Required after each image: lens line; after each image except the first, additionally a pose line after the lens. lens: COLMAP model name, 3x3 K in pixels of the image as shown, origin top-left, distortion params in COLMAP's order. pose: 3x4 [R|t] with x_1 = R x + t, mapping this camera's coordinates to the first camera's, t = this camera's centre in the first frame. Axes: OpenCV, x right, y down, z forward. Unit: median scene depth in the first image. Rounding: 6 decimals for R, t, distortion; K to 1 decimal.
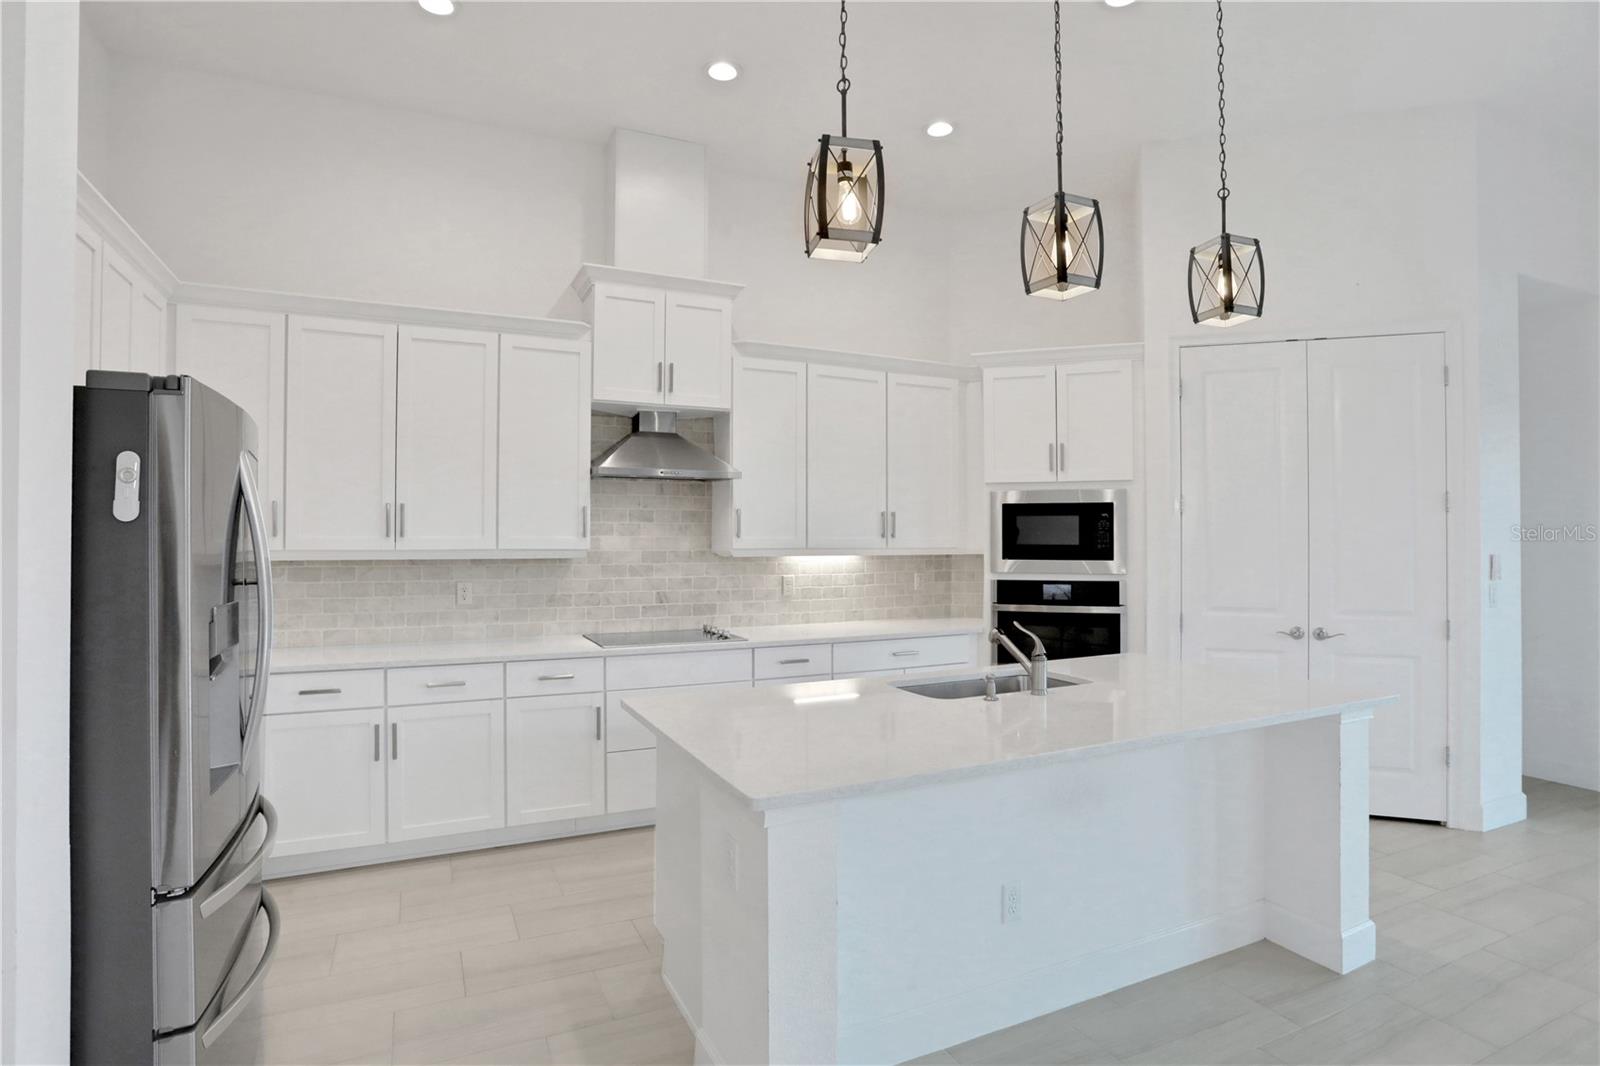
lens RADIAL K [[819.7, 0, 787.0], [0, 819.7, 534.4], [0, 0, 1]] dist [-0.053901, 0.000457]
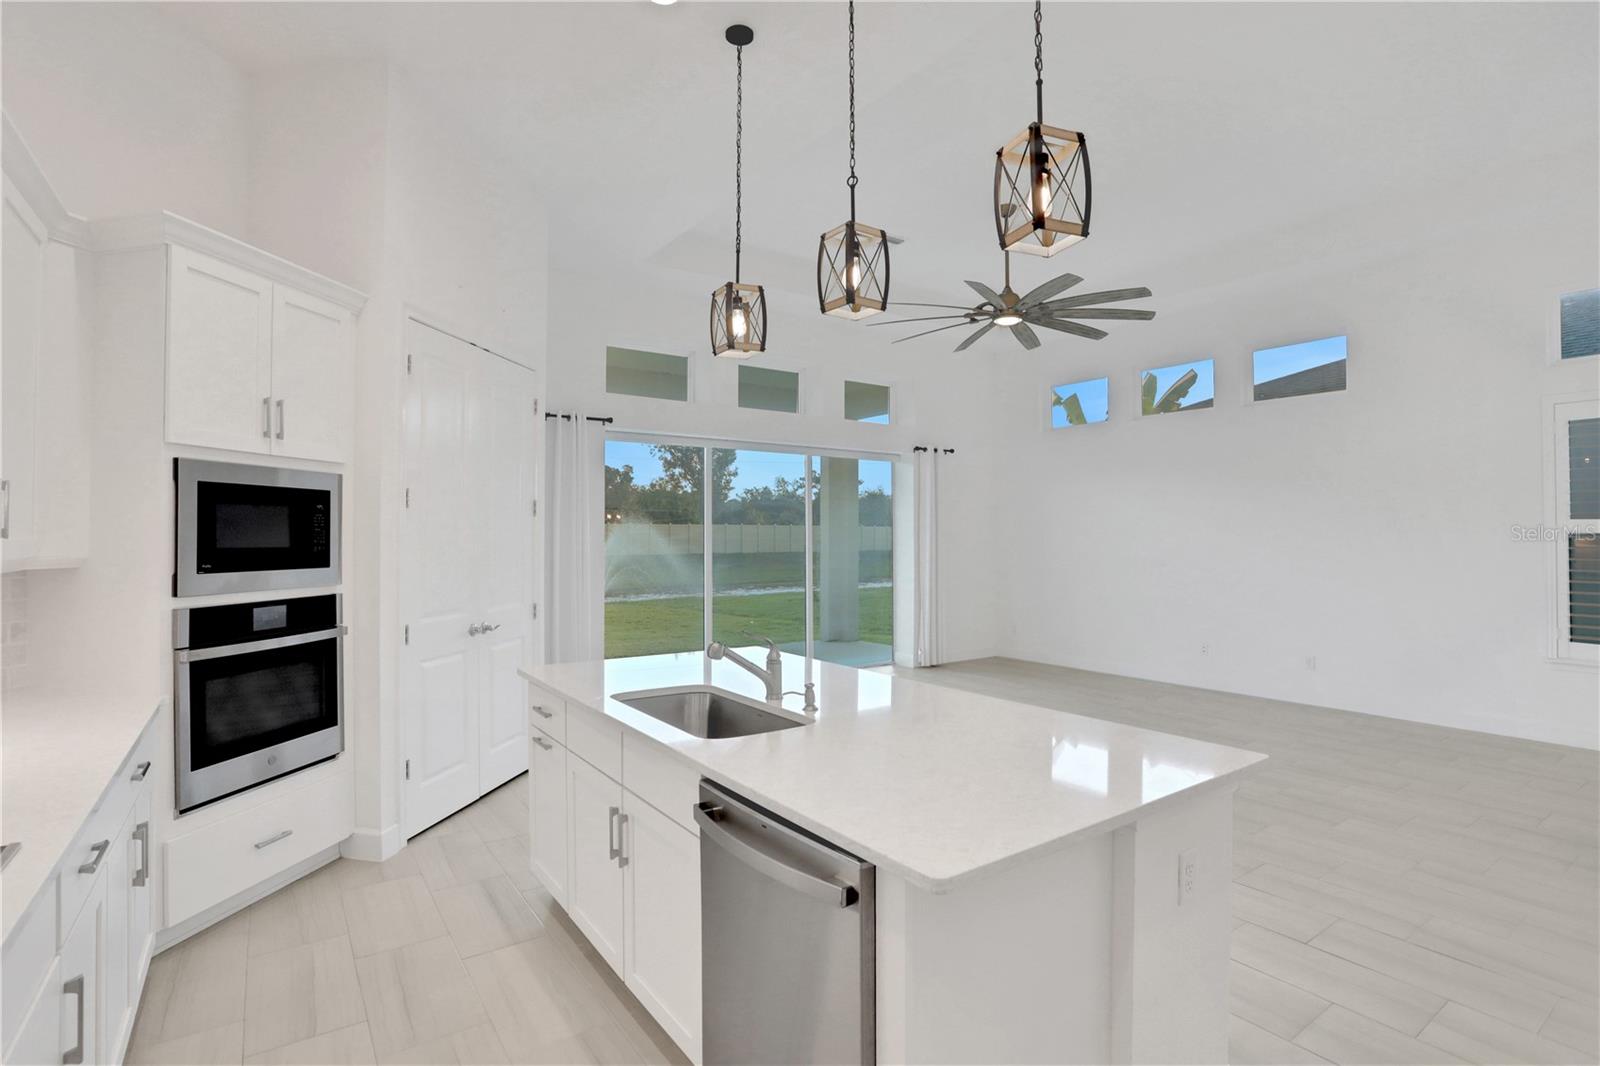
lens RADIAL K [[785.1, 0, 795.5], [0, 785.1, 535.6], [0, 0, 1]] dist [-0.067397, 0.021906]
pose [[-0.146115, -0.000416, 0.989267, -0.369143], [0.001100, 0.999999, 0.000583, 0.002613], [-0.989267, 0.001173, -0.146115, 0.683309]]
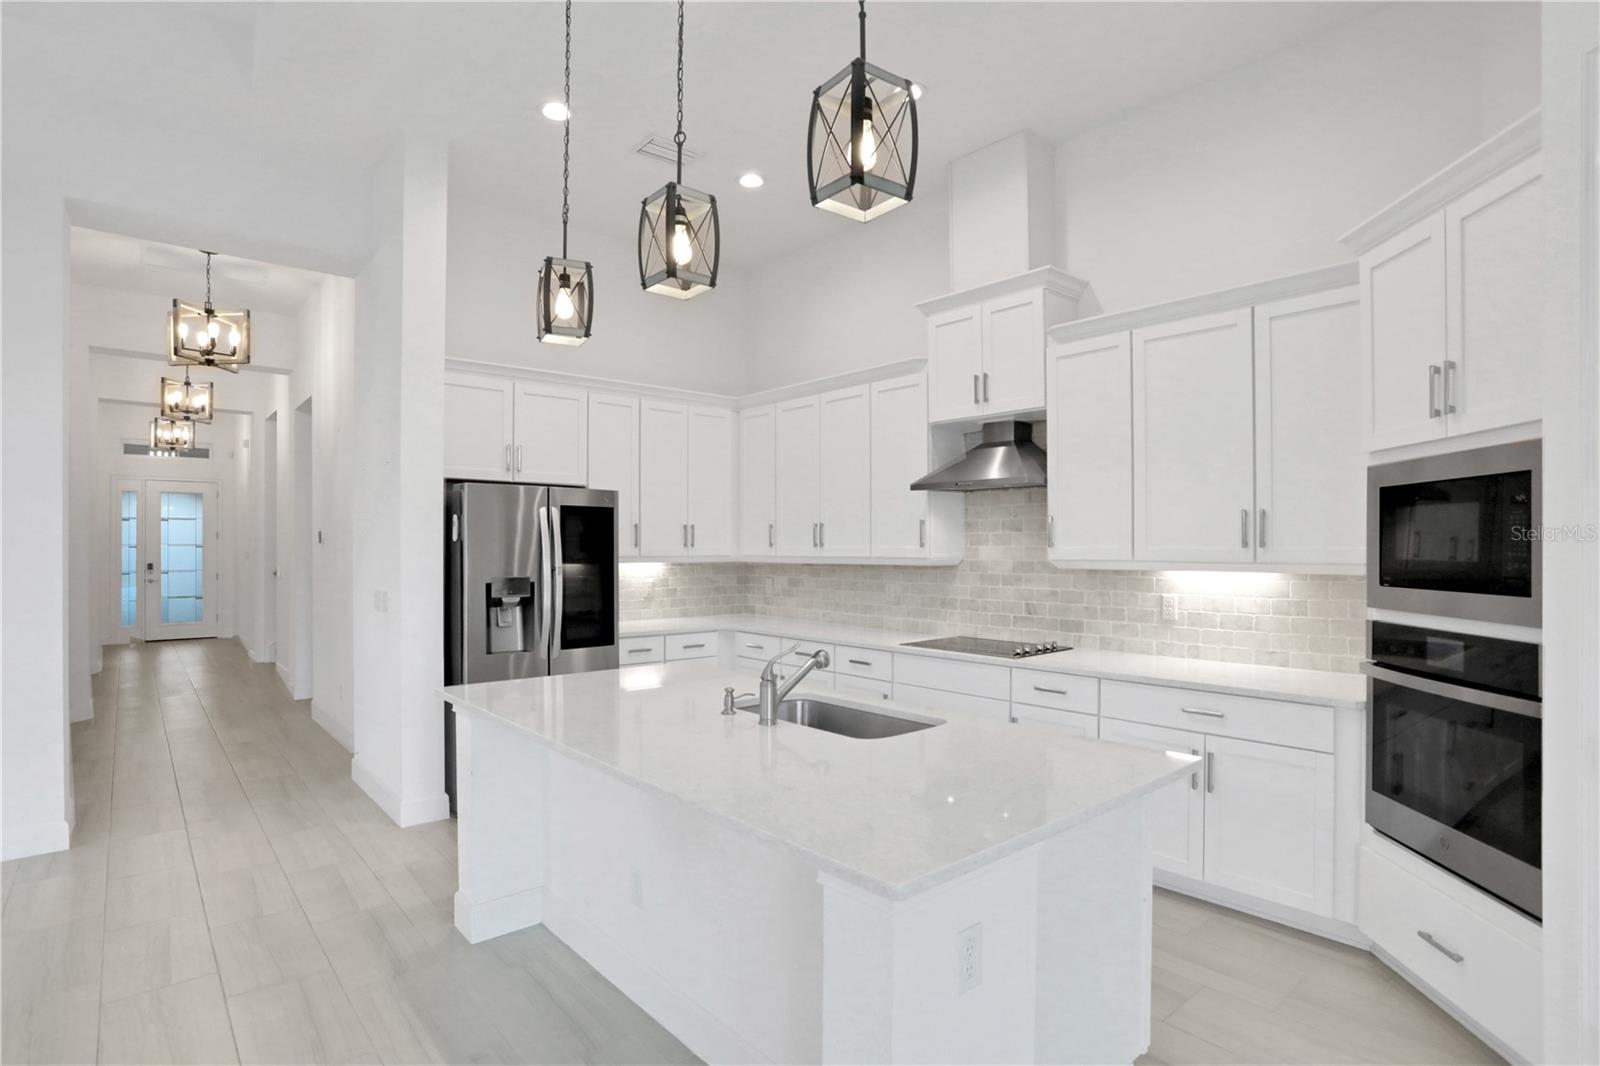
lens RADIAL K [[803.0, 0, 820.8], [0, 803.0, 544.7], [0, 0, 1]] dist [-0.053492, 0.000774]
pose [[0.293044, -0.004211, -0.956090, 0.702783], [0.003819, 0.999987, -0.003233, 0.003014], [0.956091, -0.002704, 0.293056, 0.498053]]
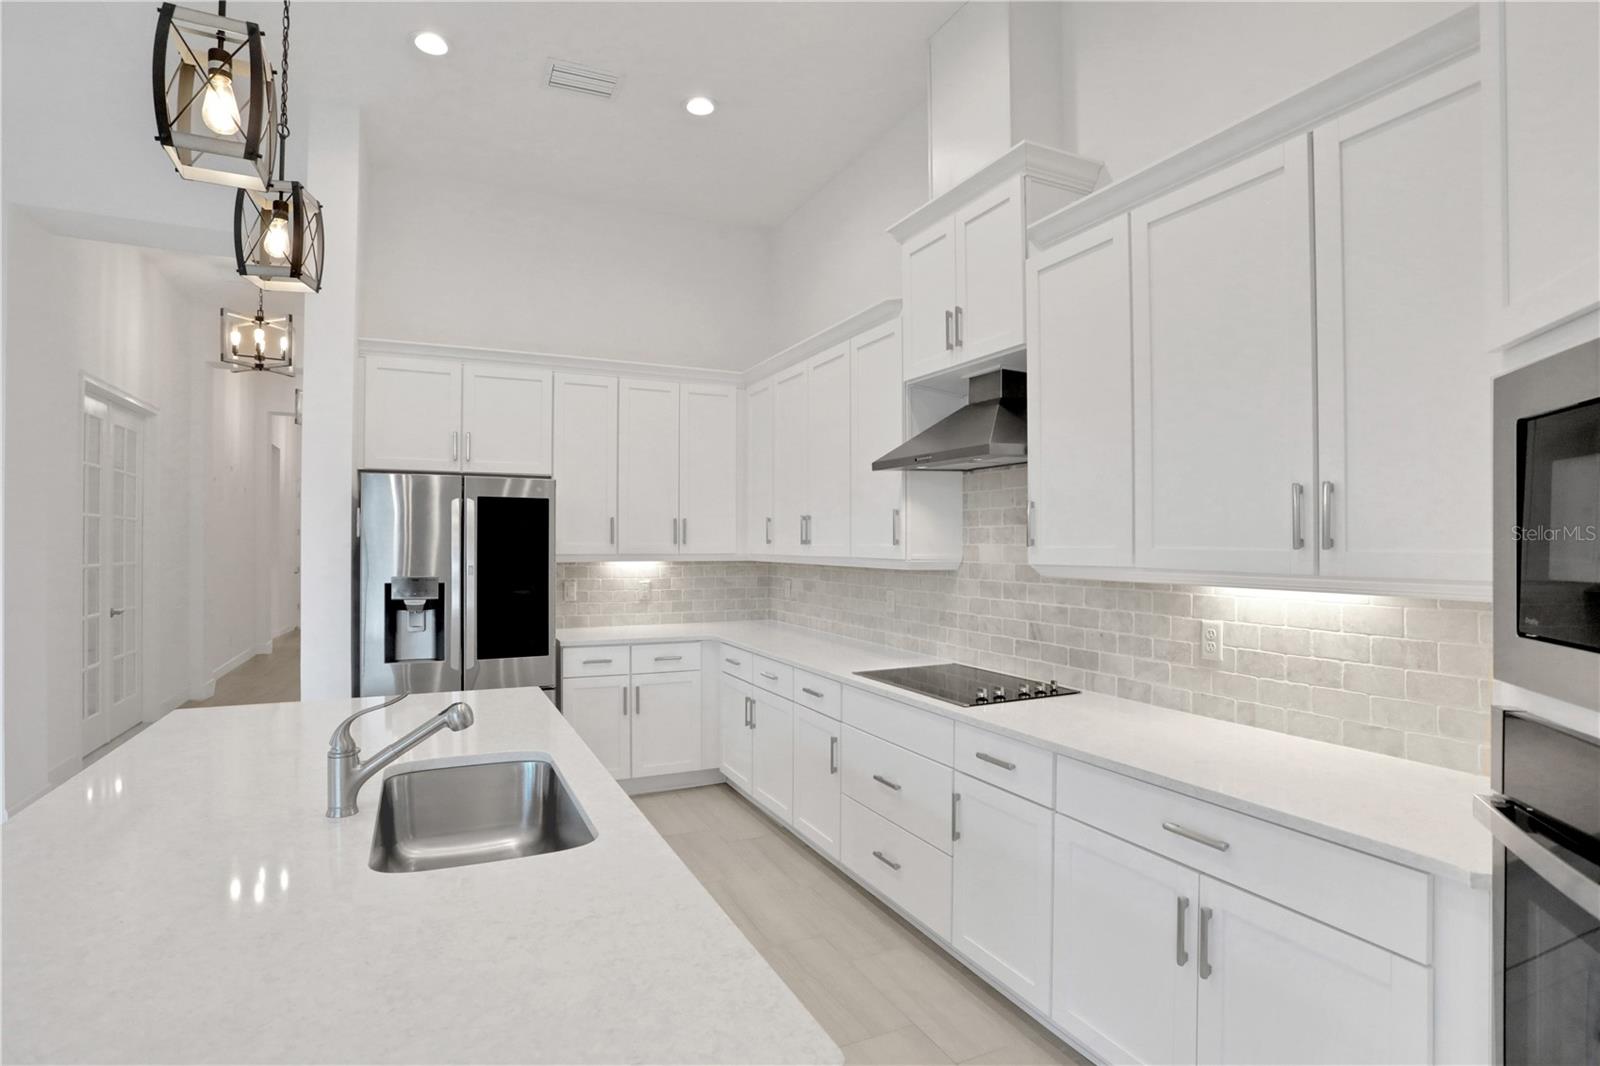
lens RADIAL K [[785.1, 0, 795.5], [0, 785.1, 535.6], [0, 0, 1]] dist [-0.067397, 0.021906]
pose [[0.012117, -0.010297, -0.999874, 0.524769], [0.001056, 0.999947, -0.010285, 0.001648], [0.999926, -0.000931, 0.012127, 0.810768]]
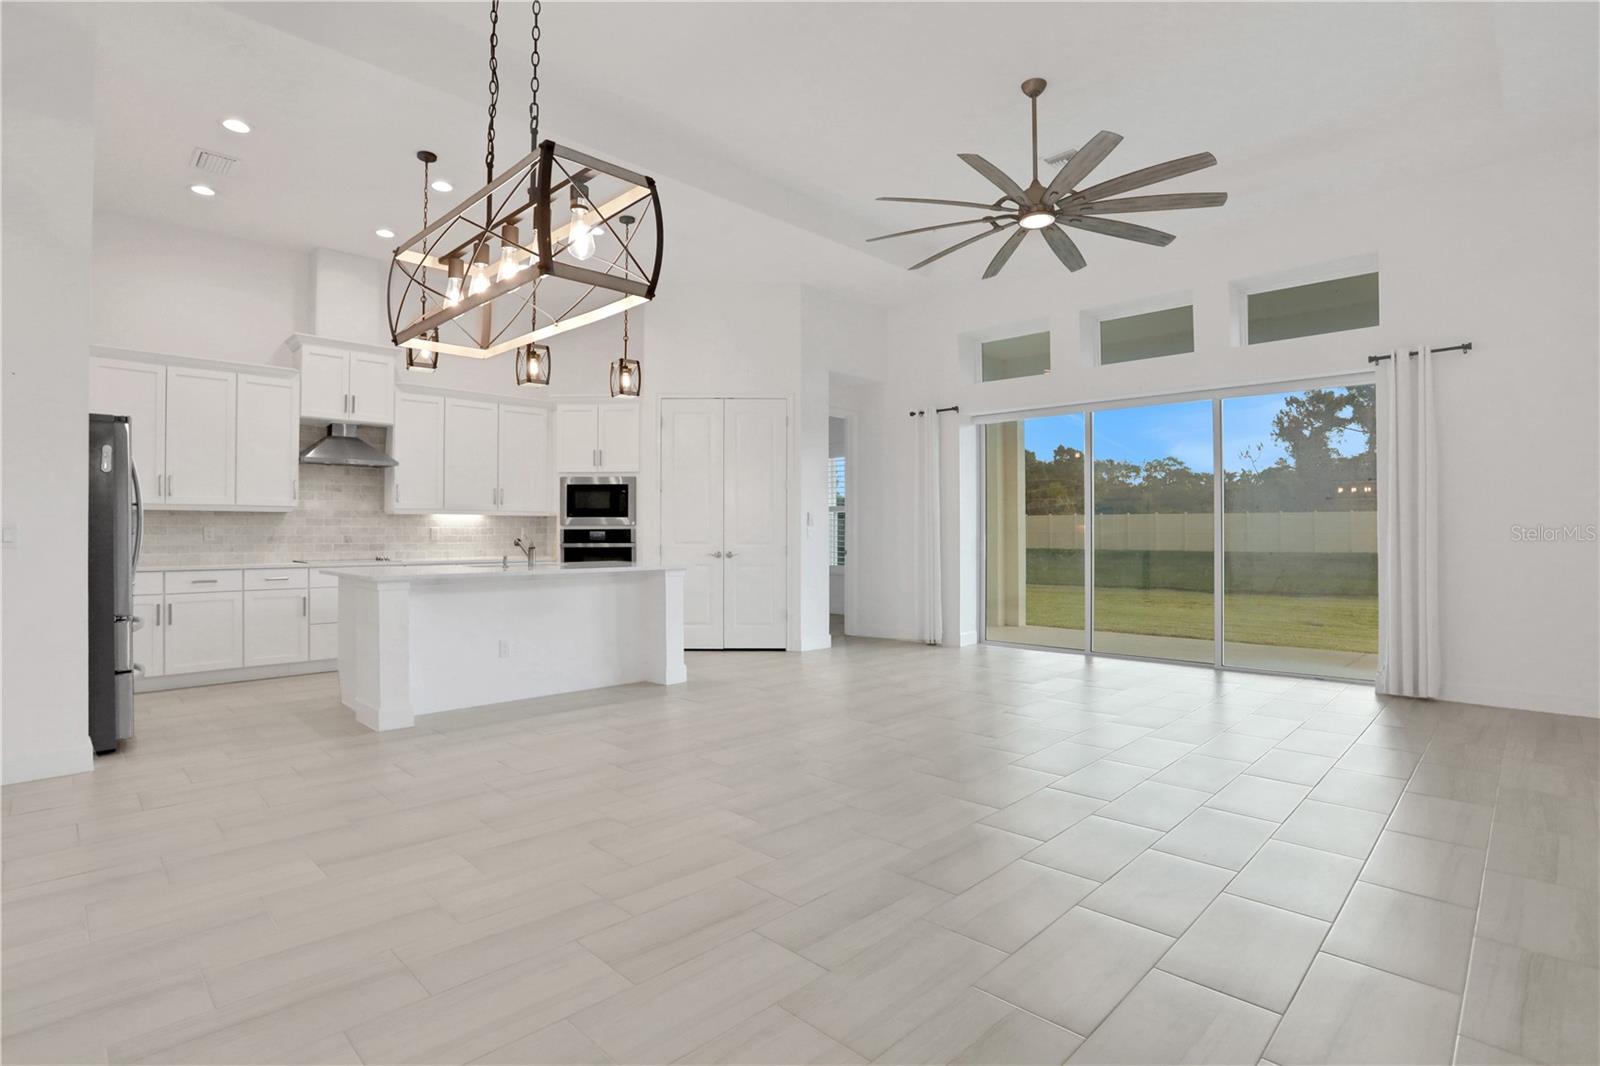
lens RADIAL K [[792.3, 0, 747.6], [0, 792.3, 524.5], [0, 0, 1]] dist [-0.005204, 0.000429]
pose [[0.954854, 0.002307, 0.297066, 0.139177], [-0.000272, 0.999976, -0.006893, 0.060499], [-0.297075, 0.006501, 0.954832, -0.736361]]
